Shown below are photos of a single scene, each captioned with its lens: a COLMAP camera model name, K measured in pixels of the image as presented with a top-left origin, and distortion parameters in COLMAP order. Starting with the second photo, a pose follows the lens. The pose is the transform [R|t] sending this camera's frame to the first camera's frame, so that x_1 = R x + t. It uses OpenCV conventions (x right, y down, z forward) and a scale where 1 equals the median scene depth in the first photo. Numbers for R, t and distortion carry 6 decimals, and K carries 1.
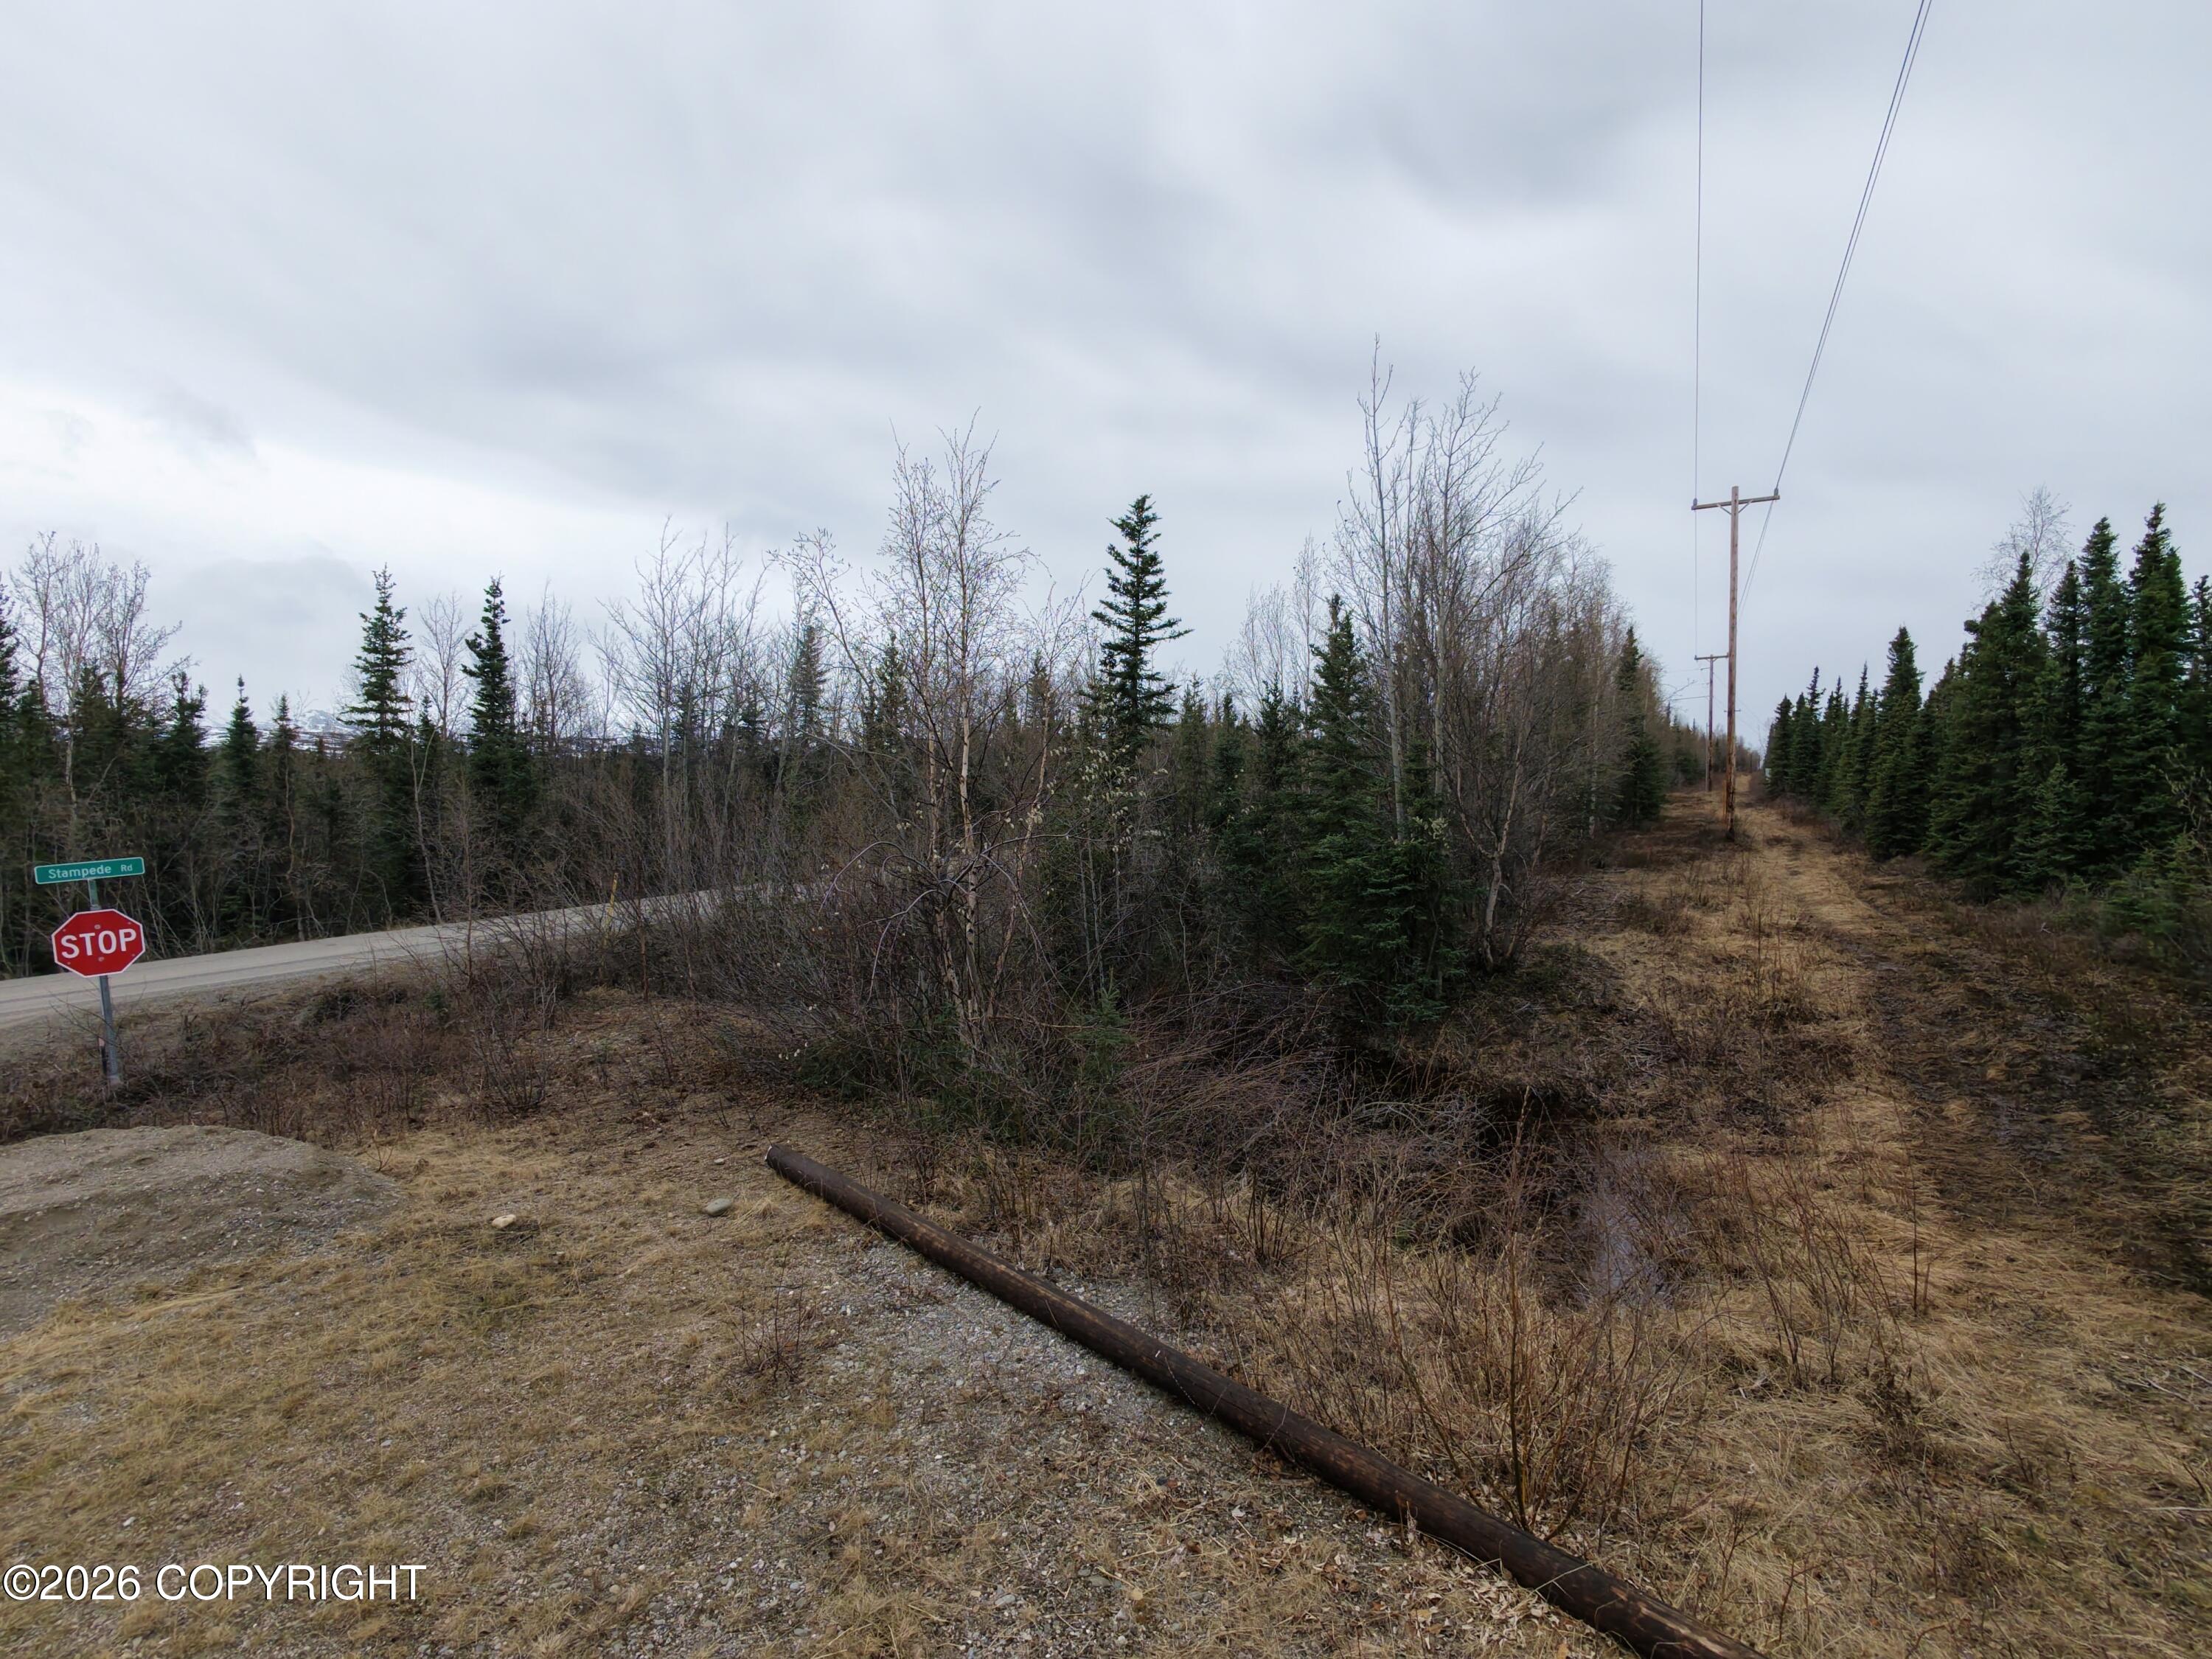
lens RADIAL K [[1052.3, 0, 1106.0], [0, 1052.3, 829.5], [0, 0, 1]] dist [-0.000977, 0.002351]
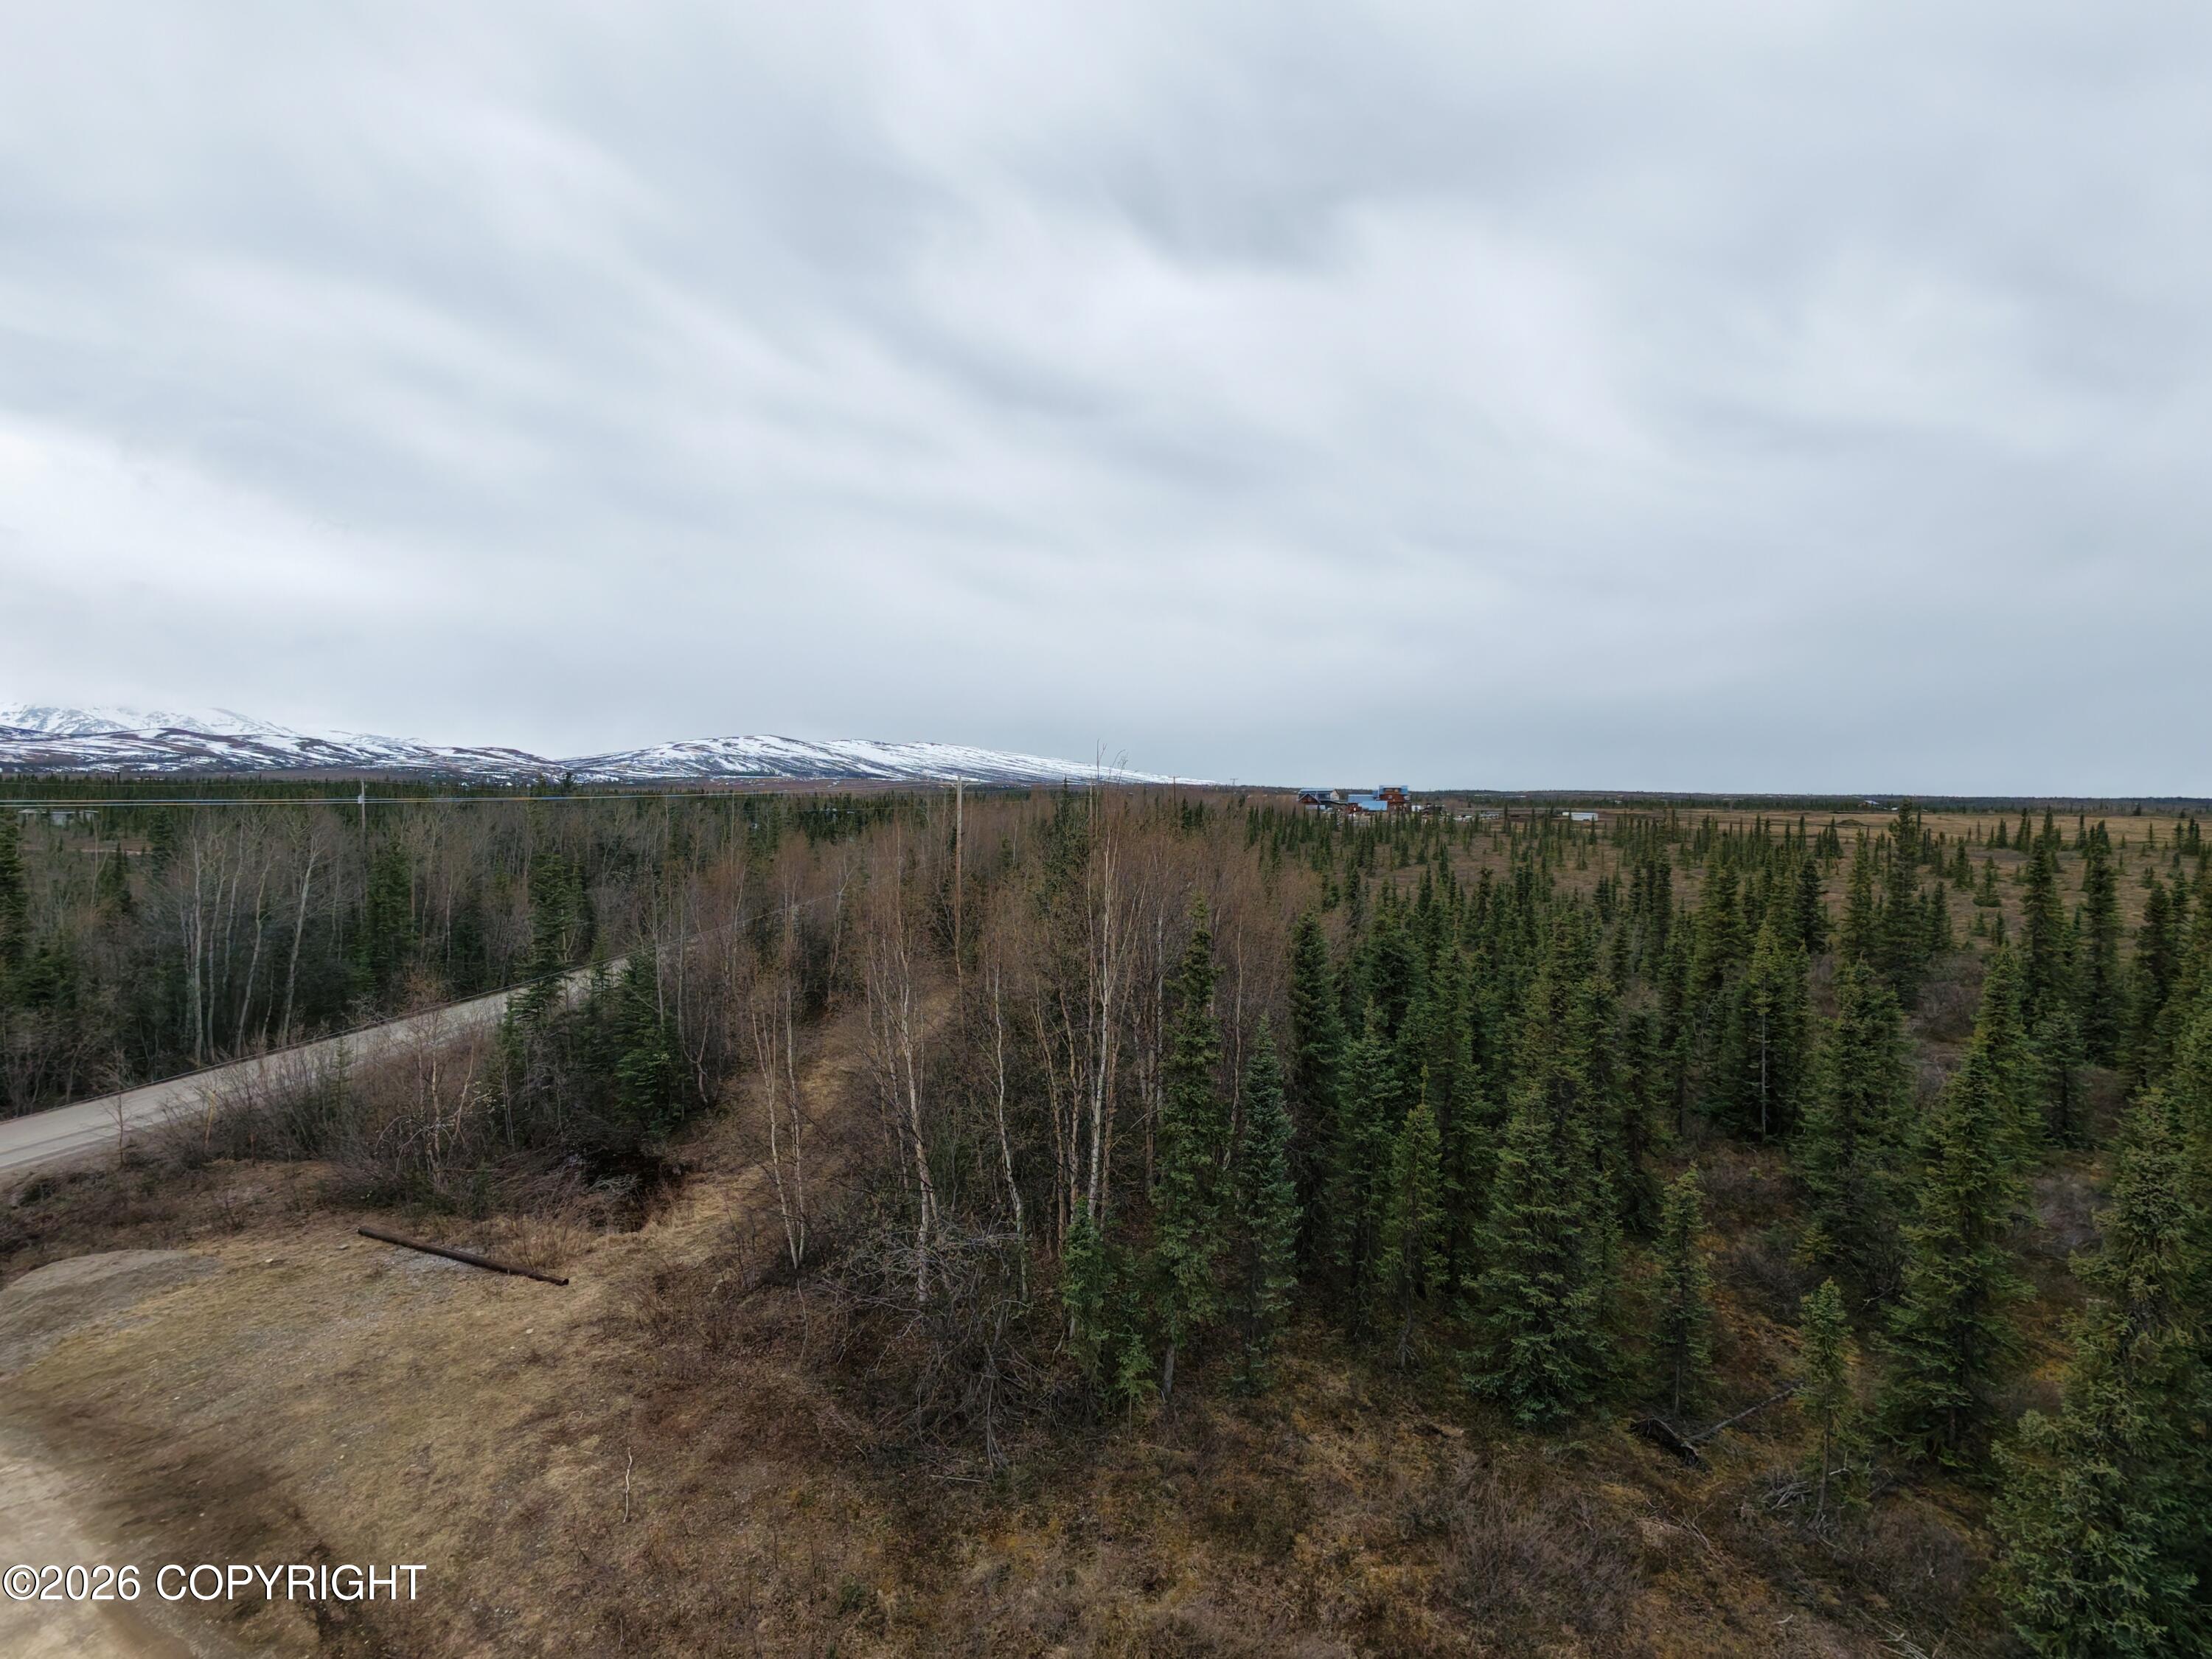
lens RADIAL K [[1053.0, 0, 1105.7], [0, 1053.0, 830.7], [0, 0, 1]] dist [-0.002801, 0.004266]
pose [[0.923184, -0.007517, 0.384285, 0.216147], [0.009868, 0.999943, -0.004147, -0.338706], [-0.384232, 0.007620, 0.923205, -1.107052]]
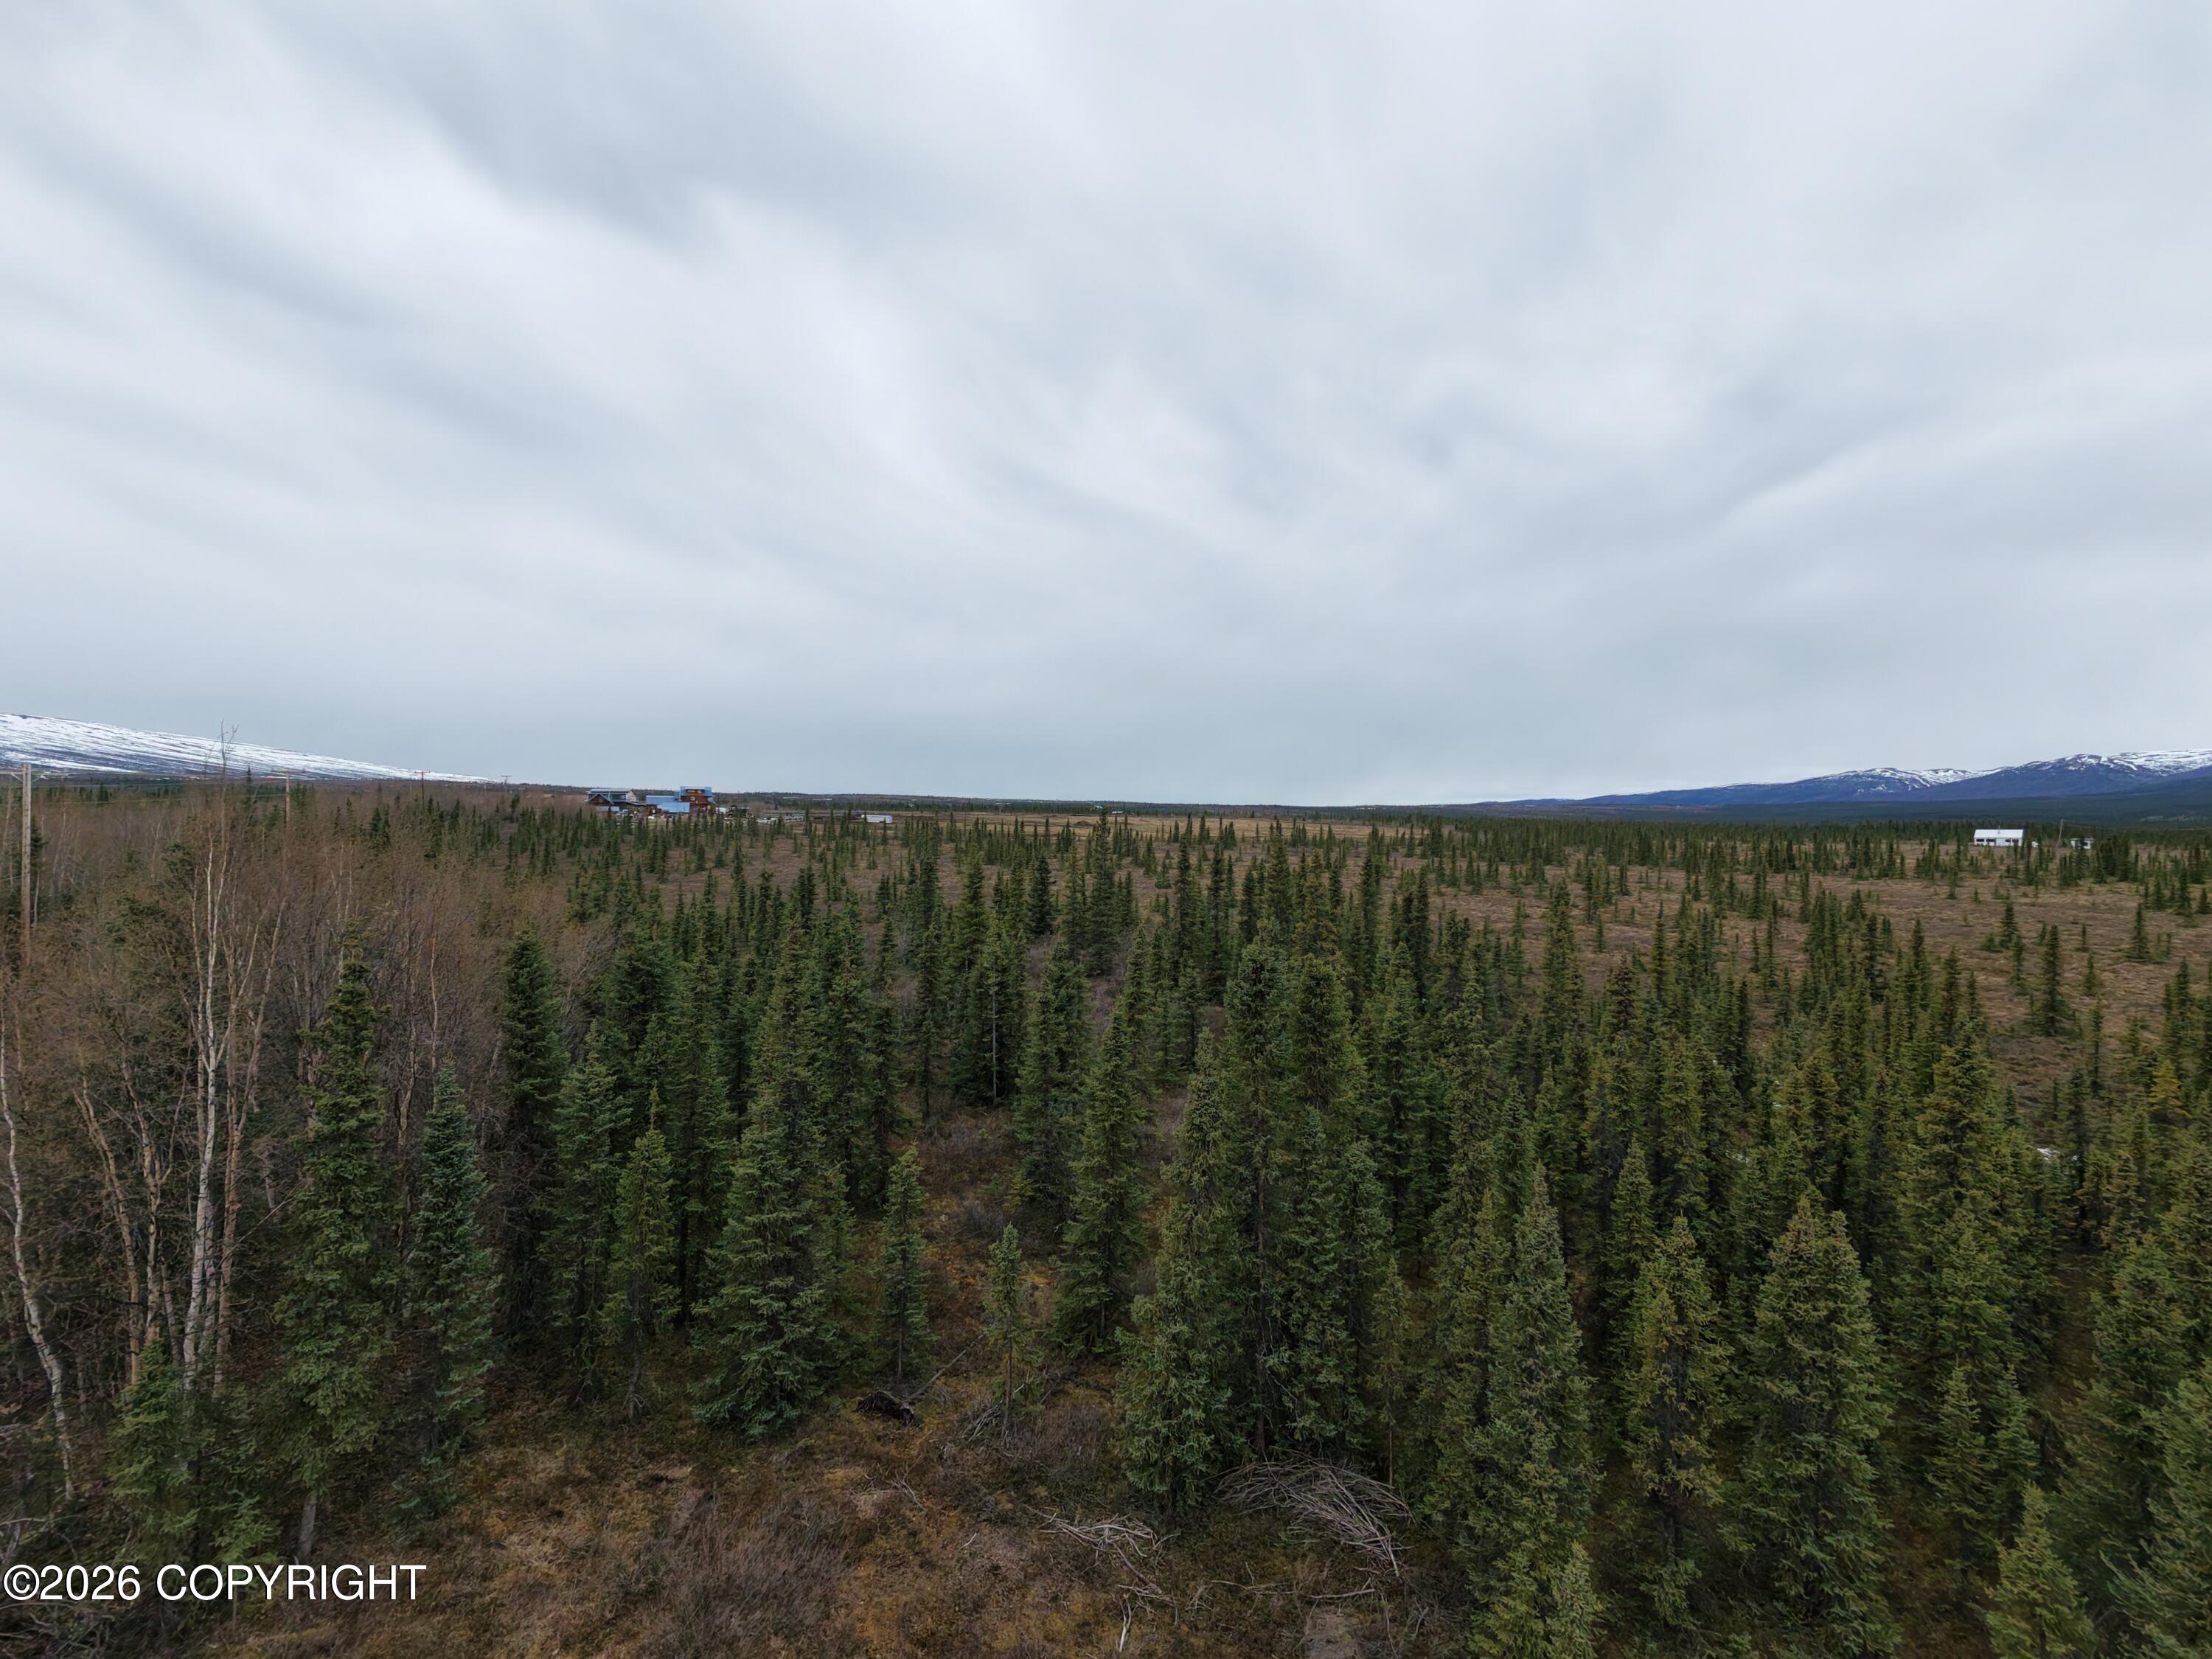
lens RADIAL K [[1052.3, 0, 1106.0], [0, 1052.3, 829.5], [0, 0, 1]] dist [-0.000977, 0.002351]
pose [[0.515675, -0.011657, 0.856705, 0.279828], [0.018933, 0.999818, 0.002208, -0.339938], [-0.856575, 0.015081, 0.515802, -1.124261]]
